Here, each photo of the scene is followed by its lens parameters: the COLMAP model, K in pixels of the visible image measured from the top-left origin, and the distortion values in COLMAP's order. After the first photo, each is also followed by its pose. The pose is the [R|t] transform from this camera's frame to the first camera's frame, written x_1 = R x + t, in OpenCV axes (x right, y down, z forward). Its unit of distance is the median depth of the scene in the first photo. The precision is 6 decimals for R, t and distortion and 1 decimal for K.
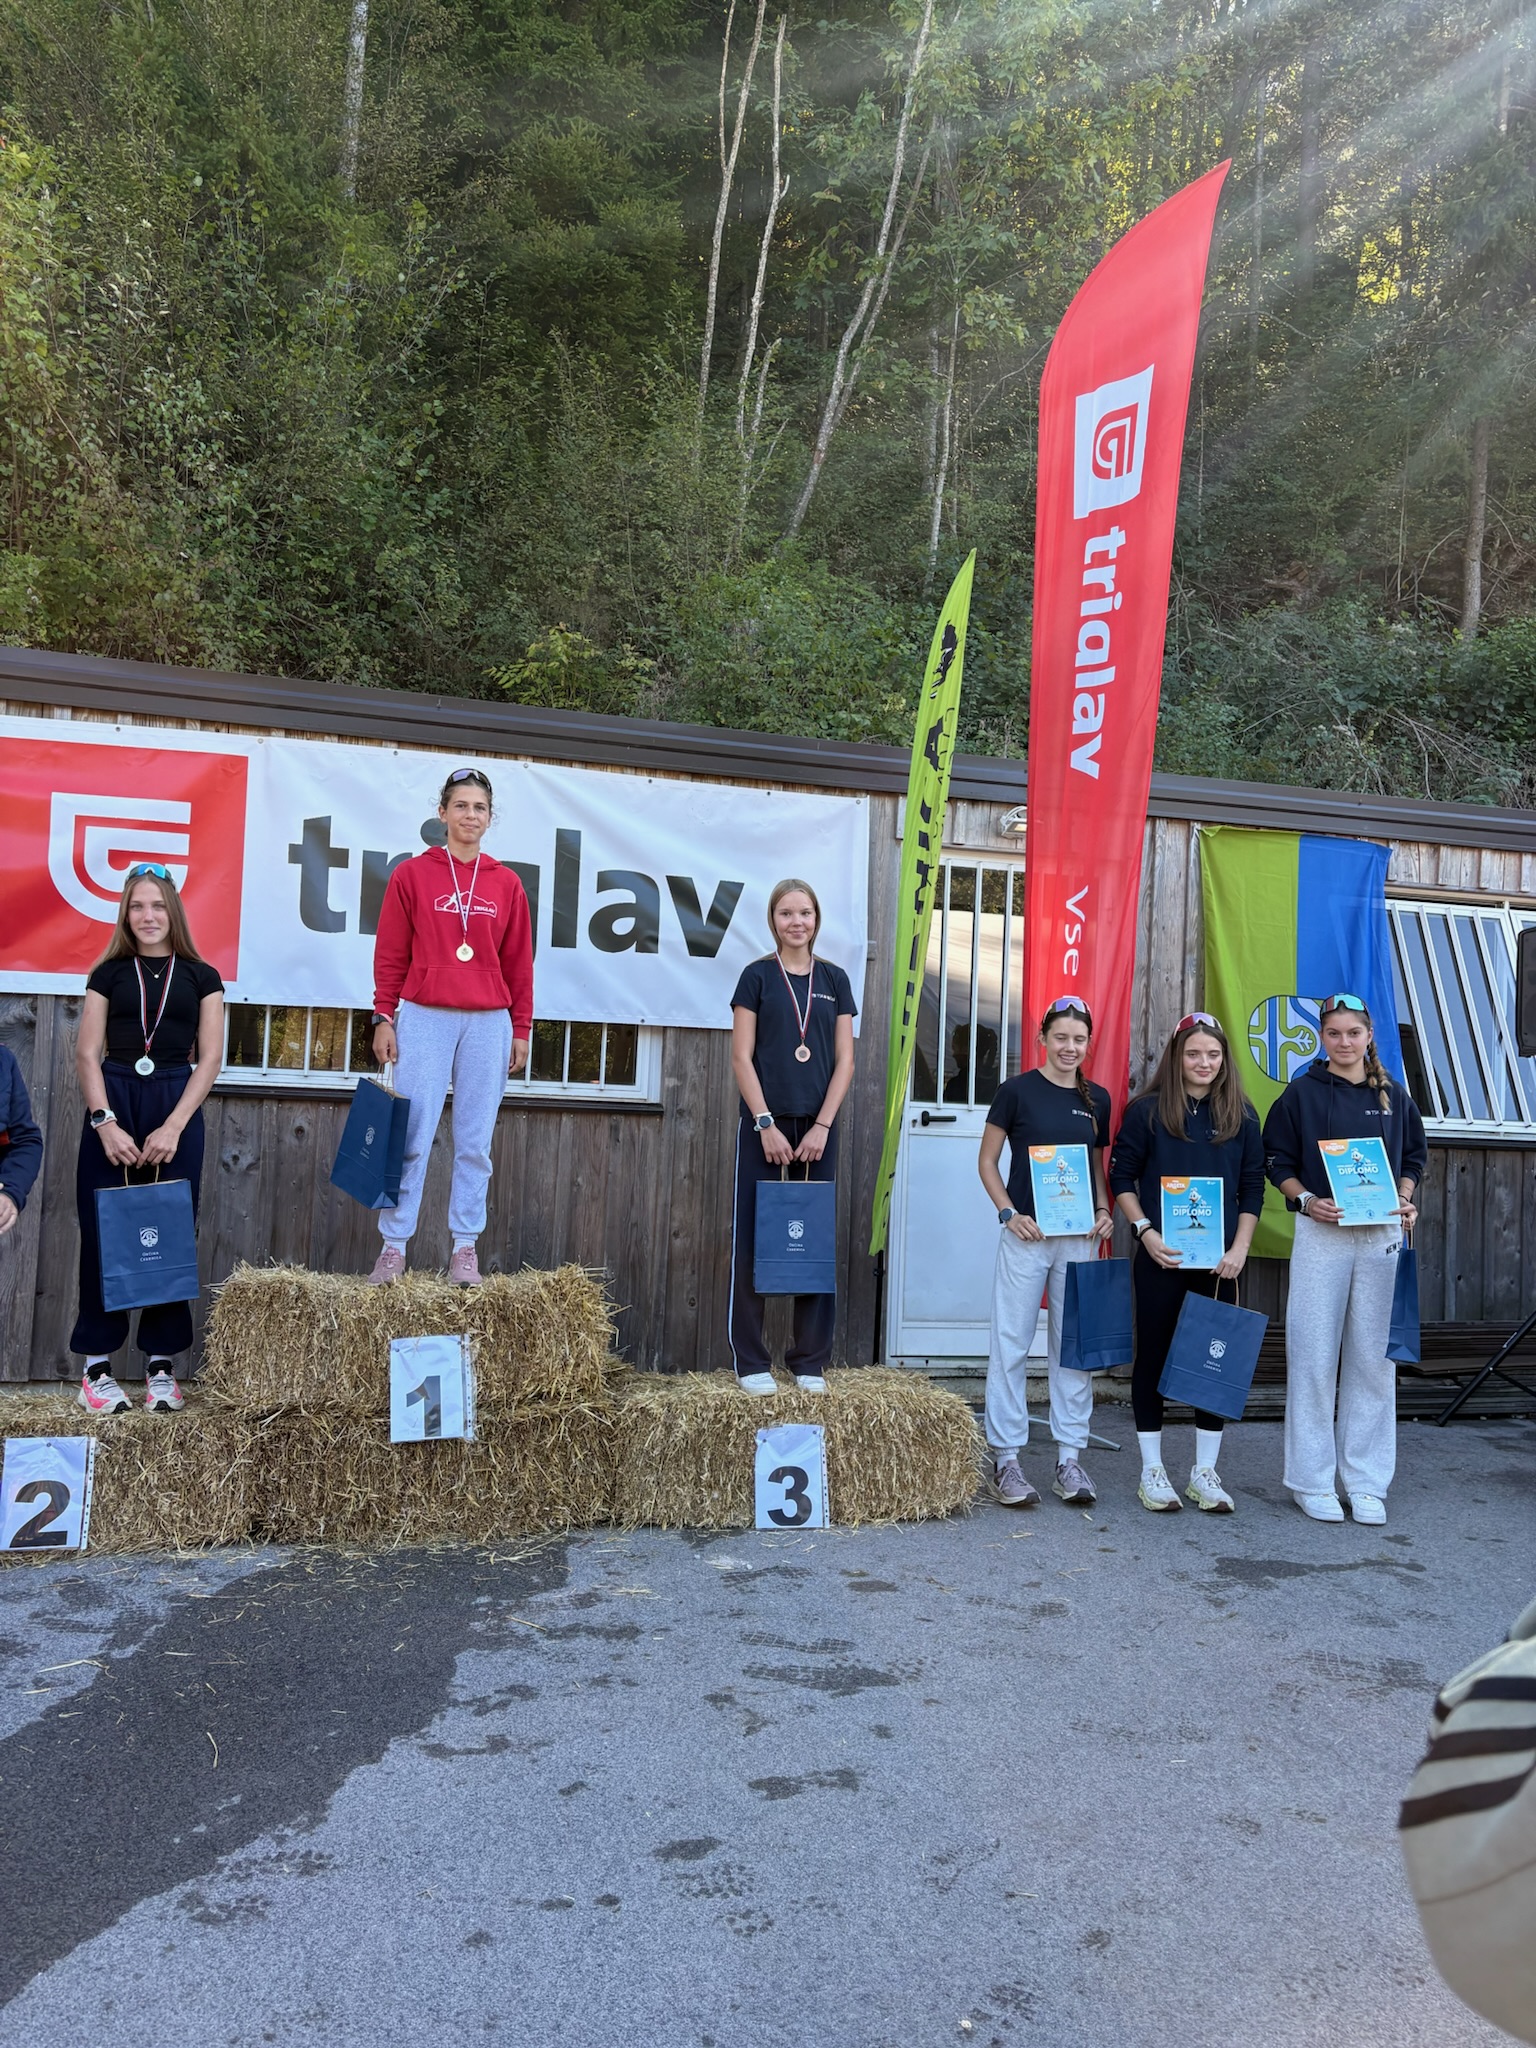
lens RADIAL K [[1559.7, 0, 759.9], [0, 1559.7, 1027.8], [0, 0, 1]] dist [0.044312, -0.033596]
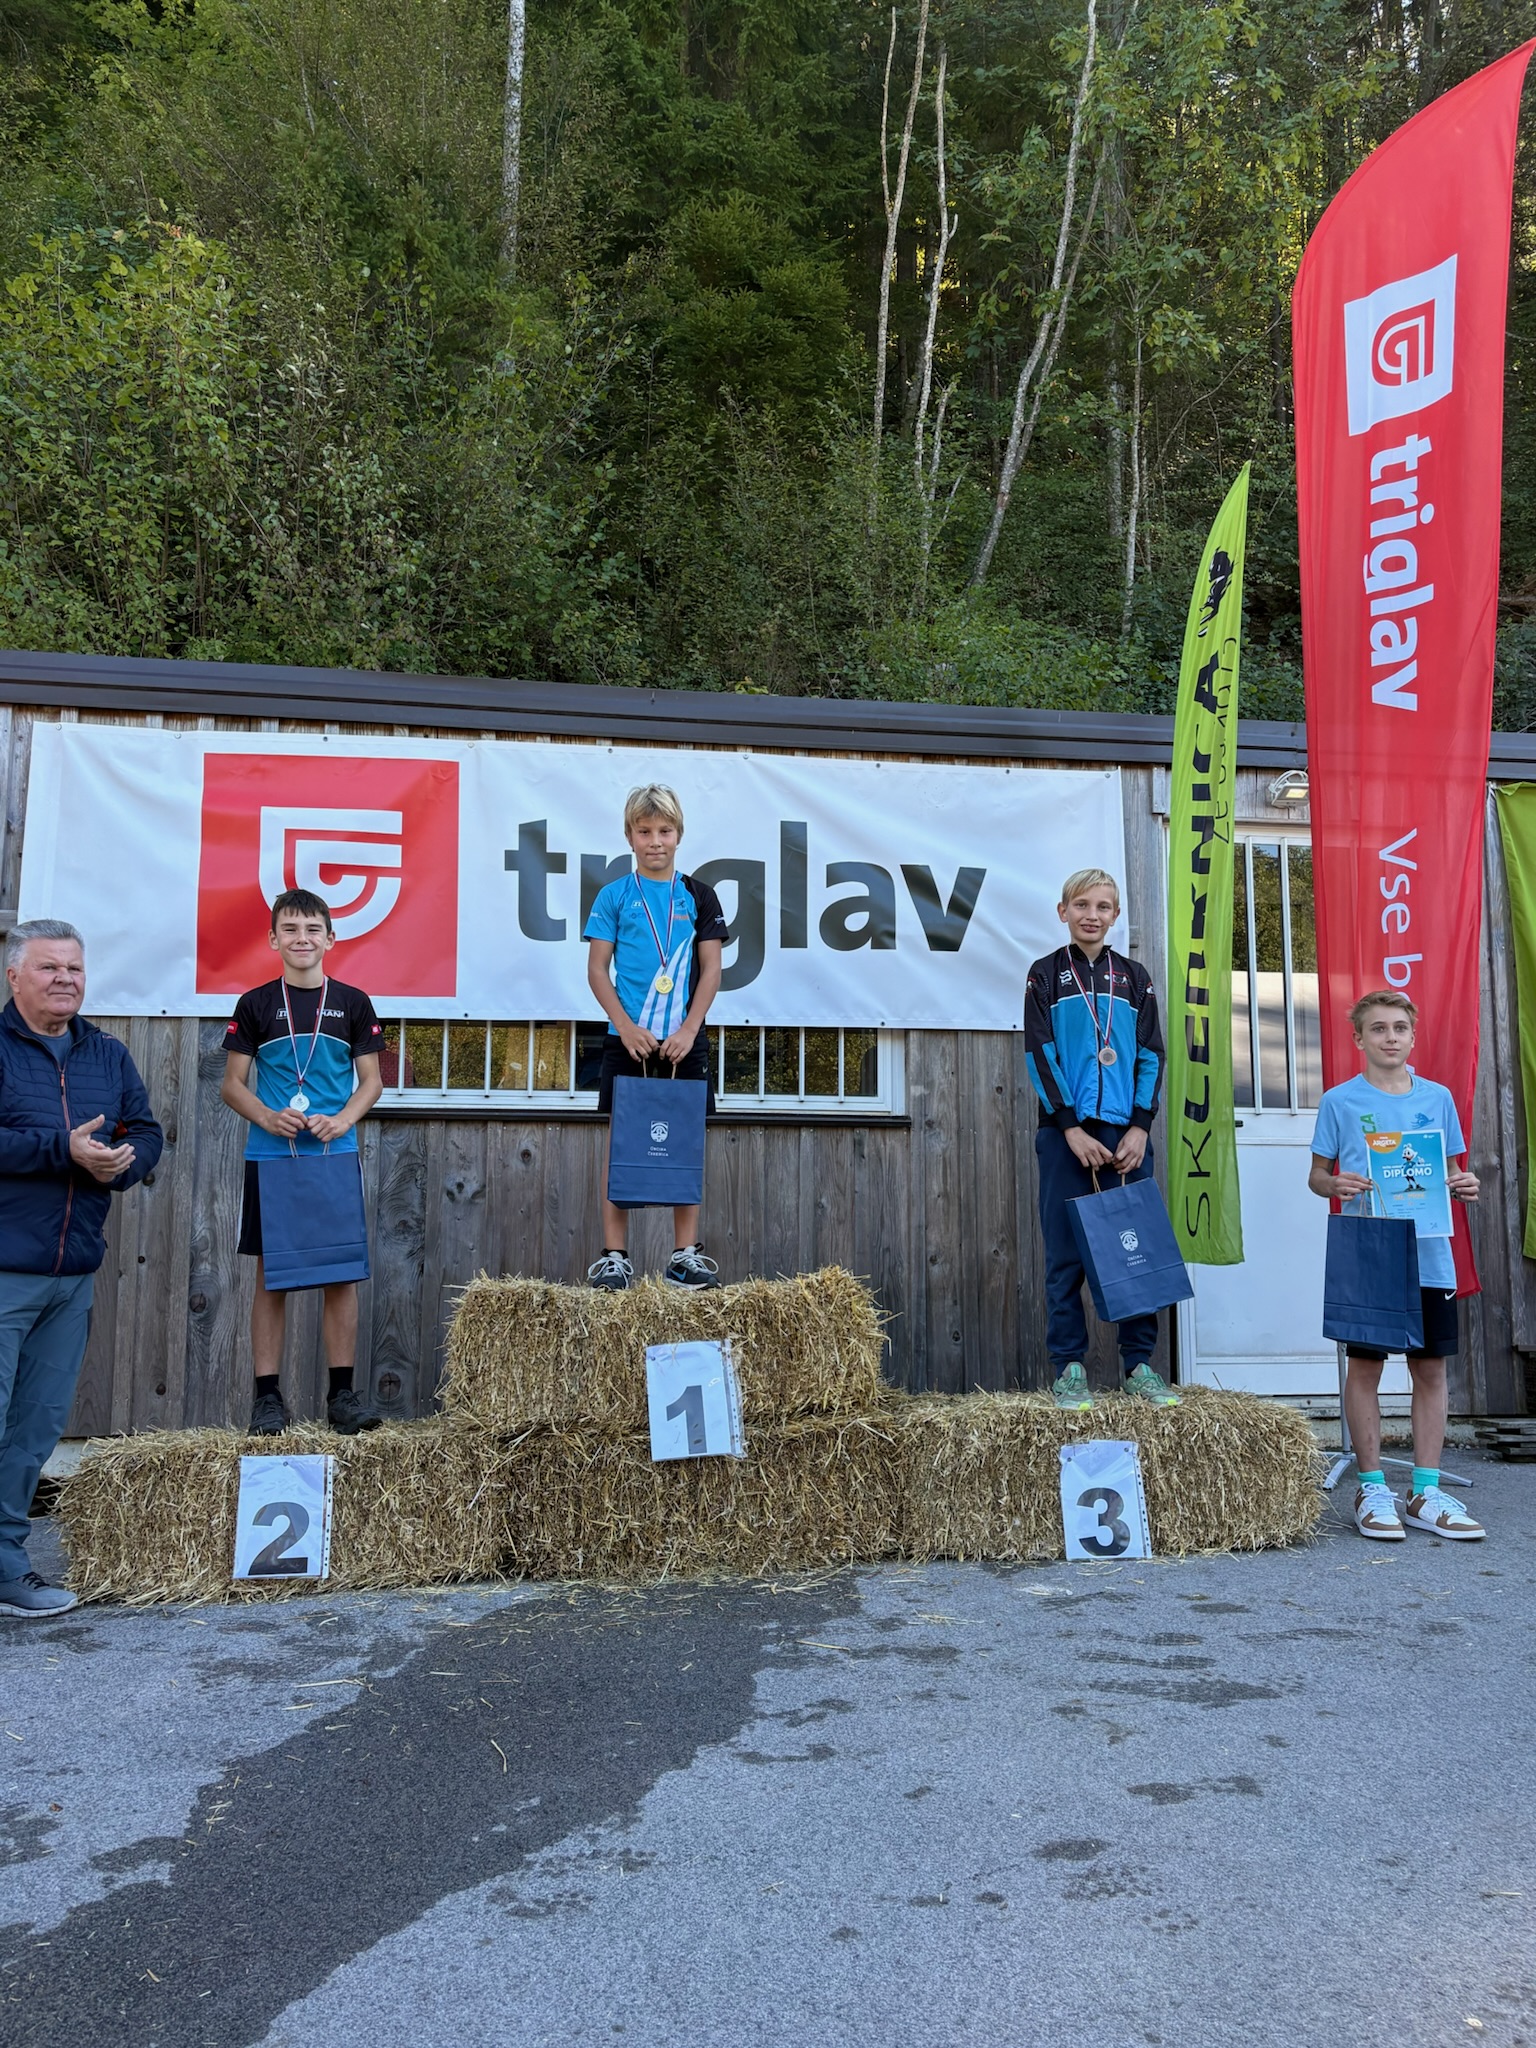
lens RADIAL K [[1656.3, 0, 775.1], [0, 1656.3, 1026.6], [0, 0, 1]] dist [0.049975, -0.043795]
pose [[0.993714, -0.055300, -0.097341, -0.048170], [0.047069, 0.995276, -0.084914, 0.081861], [0.101577, 0.079798, 0.991622, 0.037711]]
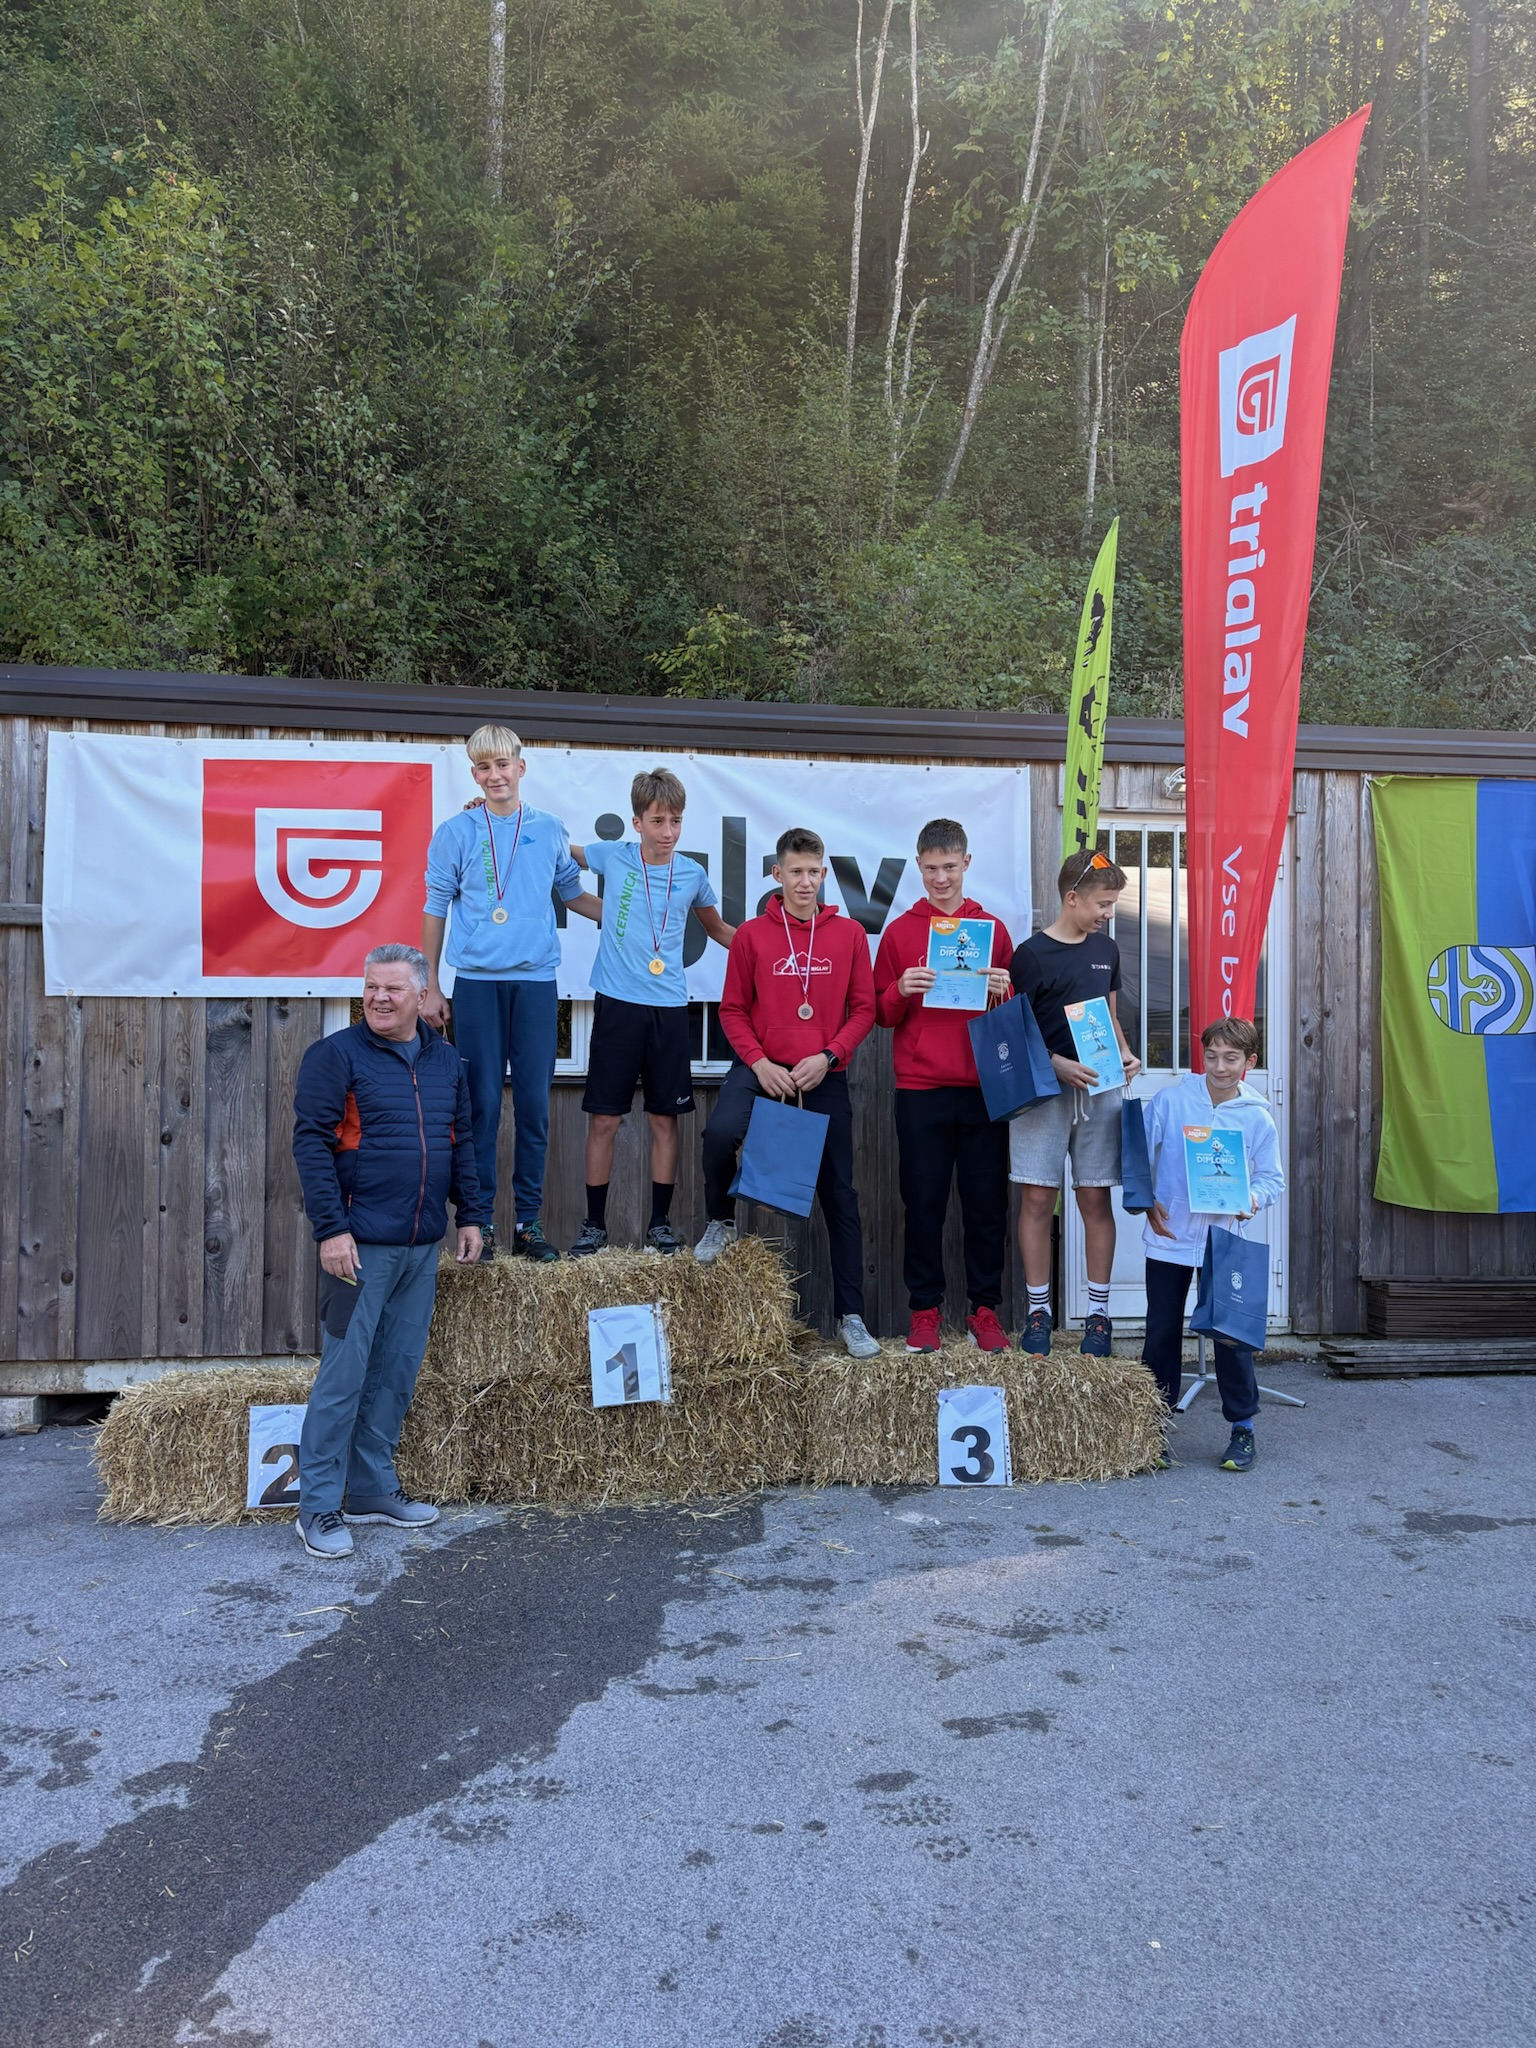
lens RADIAL K [[1559.7, 0, 768.3], [0, 1559.7, 1036.6], [0, 0, 1]] dist [0.044312, -0.033596]
pose [[0.993718, -0.037612, -0.105404, 0.002907], [0.040569, 0.998837, 0.026055, -0.007993], [0.104301, -0.030167, 0.994088, -0.029021]]
